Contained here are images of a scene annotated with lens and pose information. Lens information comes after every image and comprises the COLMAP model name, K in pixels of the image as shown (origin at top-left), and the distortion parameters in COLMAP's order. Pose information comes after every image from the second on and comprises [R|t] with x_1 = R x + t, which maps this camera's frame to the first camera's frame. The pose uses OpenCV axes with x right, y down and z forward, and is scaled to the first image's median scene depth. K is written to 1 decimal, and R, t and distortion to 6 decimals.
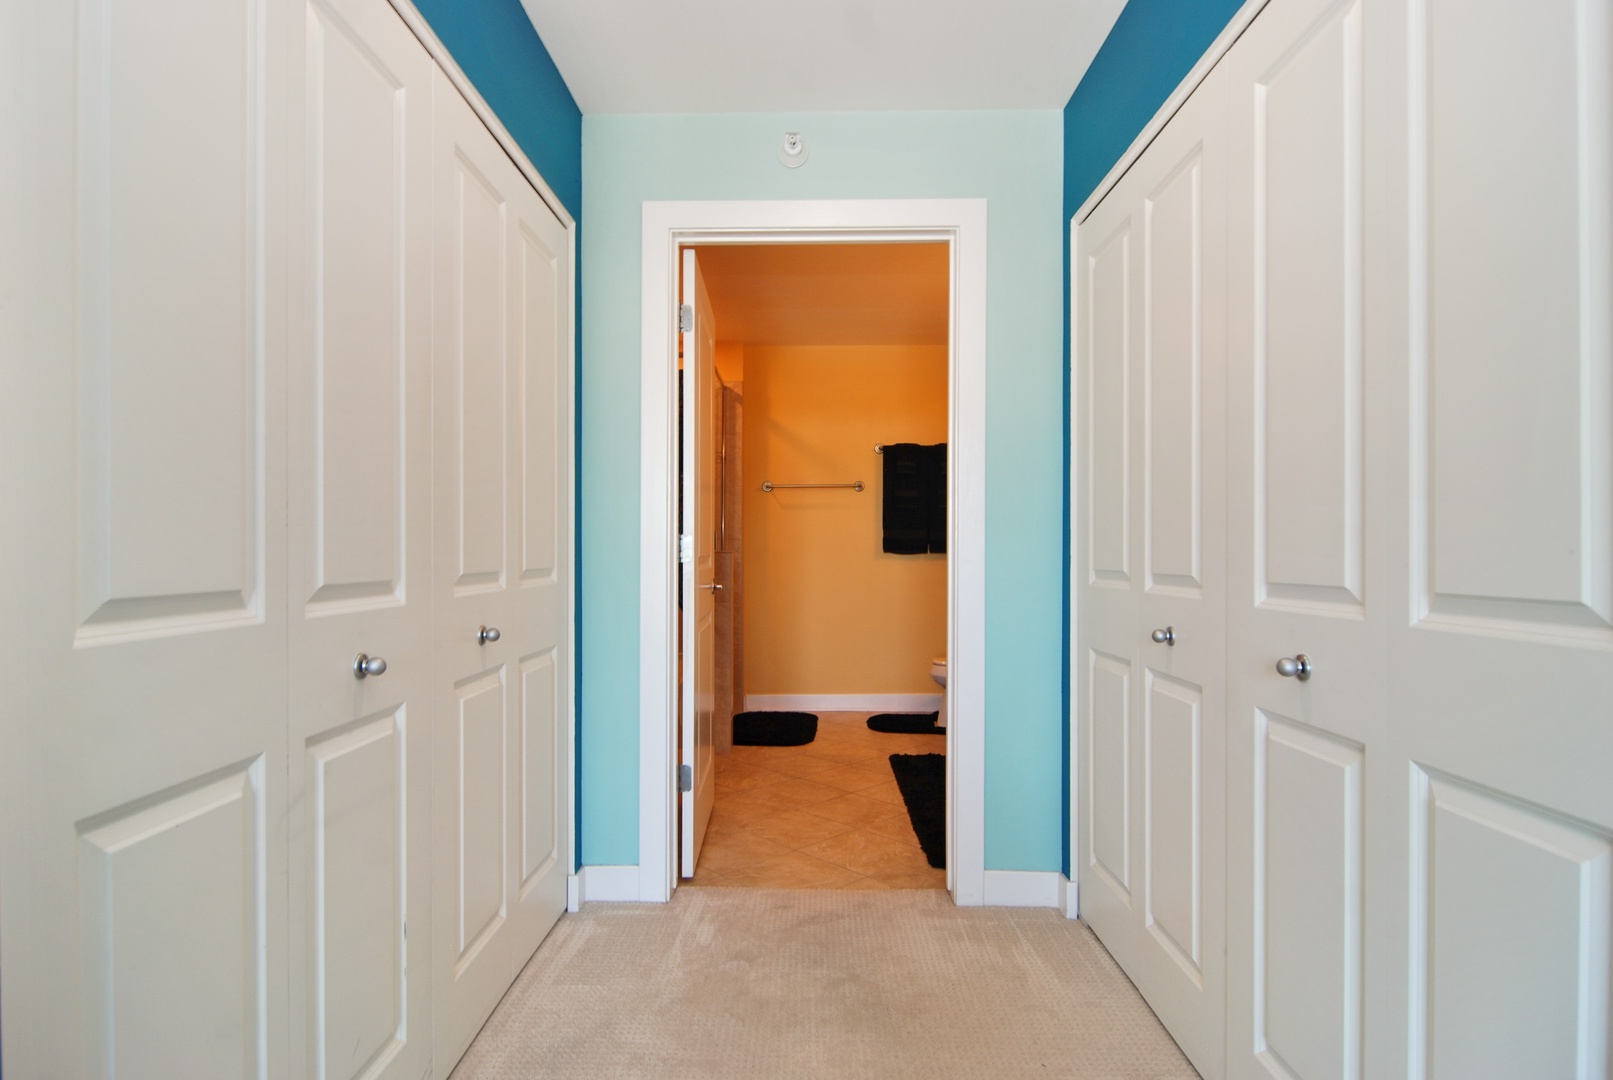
lens RADIAL K [[862.6, 0, 804.8], [0, 862.6, 492.0], [0, 0, 1]] dist [0.013347, -0.012312]
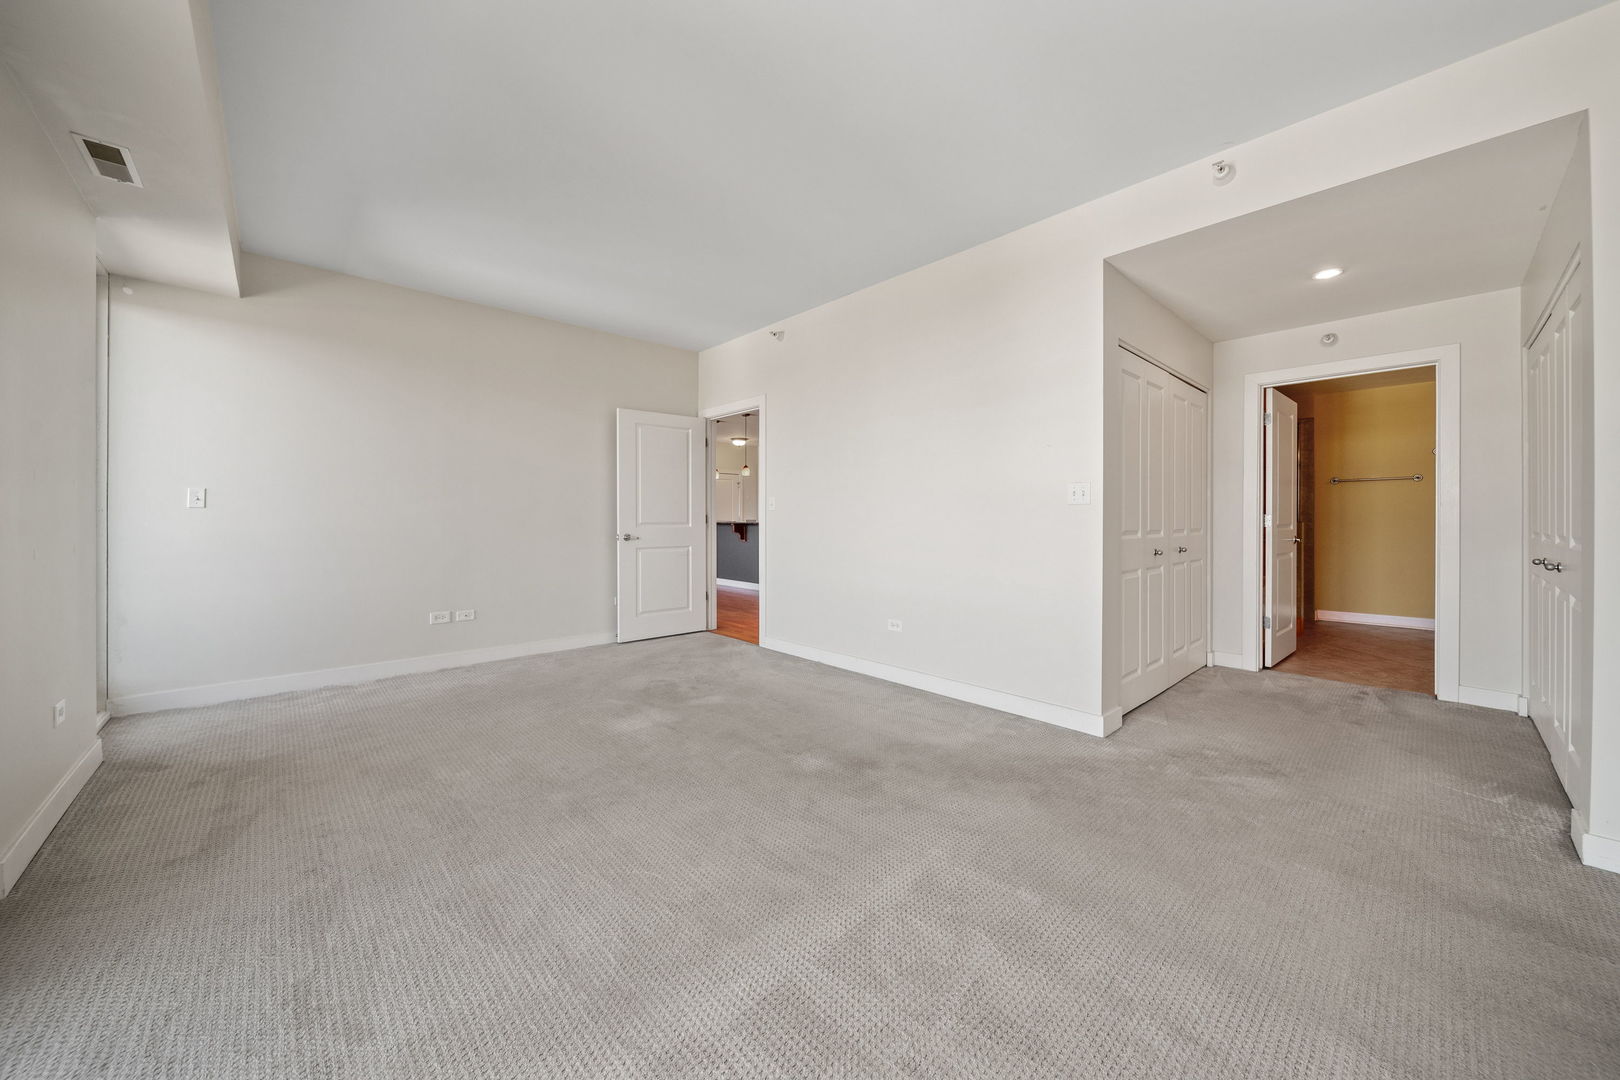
lens RADIAL K [[581.5, 0, 810.2], [0, 581.5, 533.5], [0, 0, 1]] dist [0.000107, -0.002317]
pose [[0.684957, 0.017296, -0.728378, 0.151880], [0.048046, 0.996470, 0.068844, -0.064188], [0.726998, -0.082151, 0.681708, -0.917975]]
